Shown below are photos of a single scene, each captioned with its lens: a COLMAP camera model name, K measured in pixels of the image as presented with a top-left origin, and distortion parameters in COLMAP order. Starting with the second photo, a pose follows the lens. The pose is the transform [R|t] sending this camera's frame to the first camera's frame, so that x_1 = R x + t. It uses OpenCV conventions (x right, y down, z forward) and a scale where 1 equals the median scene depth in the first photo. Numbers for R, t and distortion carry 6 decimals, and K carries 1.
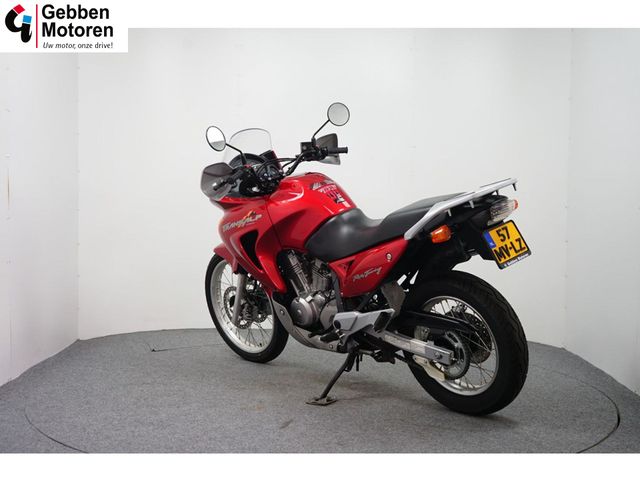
lens RADIAL K [[867.7, 0, 315.5], [0, 867.7, 242.1], [0, 0, 1]] dist [-0.010391, 0.000000]
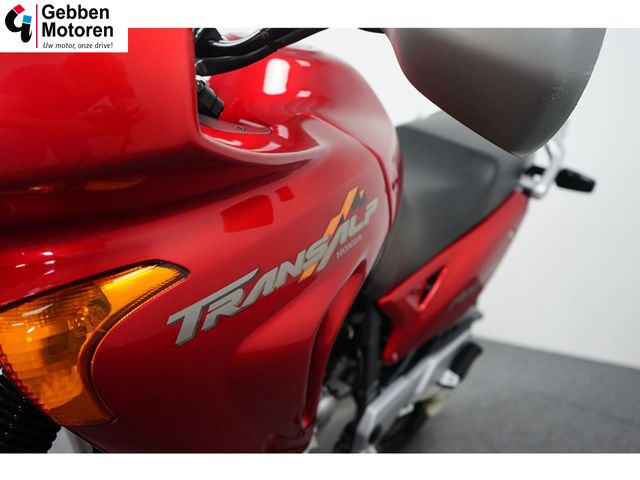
lens RADIAL K [[646.6, 0, 319.1], [0, 646.6, 238.9], [0, 0, 1]] dist [0.013353, 0.000000]
pose [[-0.225943, -0.200428, 0.953299, -0.250204], [0.021198, 0.977362, 0.210511, -0.062446], [-0.973910, 0.067772, -0.216579, 1.109093]]
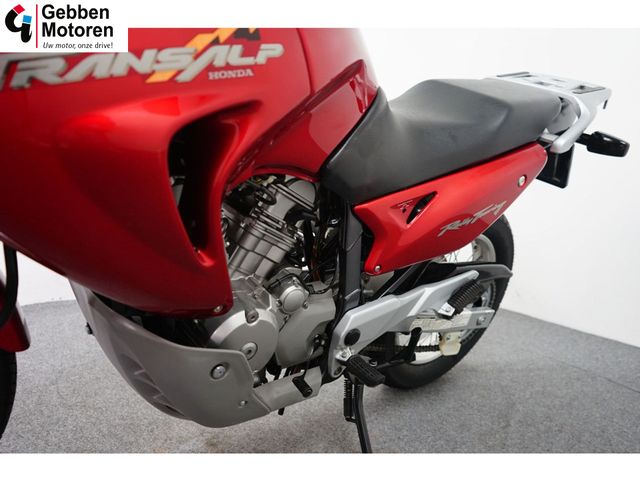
lens RADIAL K [[516.1, 0, 322.2], [0, 516.1, 240.4], [0, 0, 1]] dist [0.001716, -0.010091]
pose [[0.040893, -0.180081, 0.982801, -0.234222], [-0.021560, 0.983236, 0.181057, -0.002501], [-0.998931, -0.028594, 0.036325, 1.028509]]
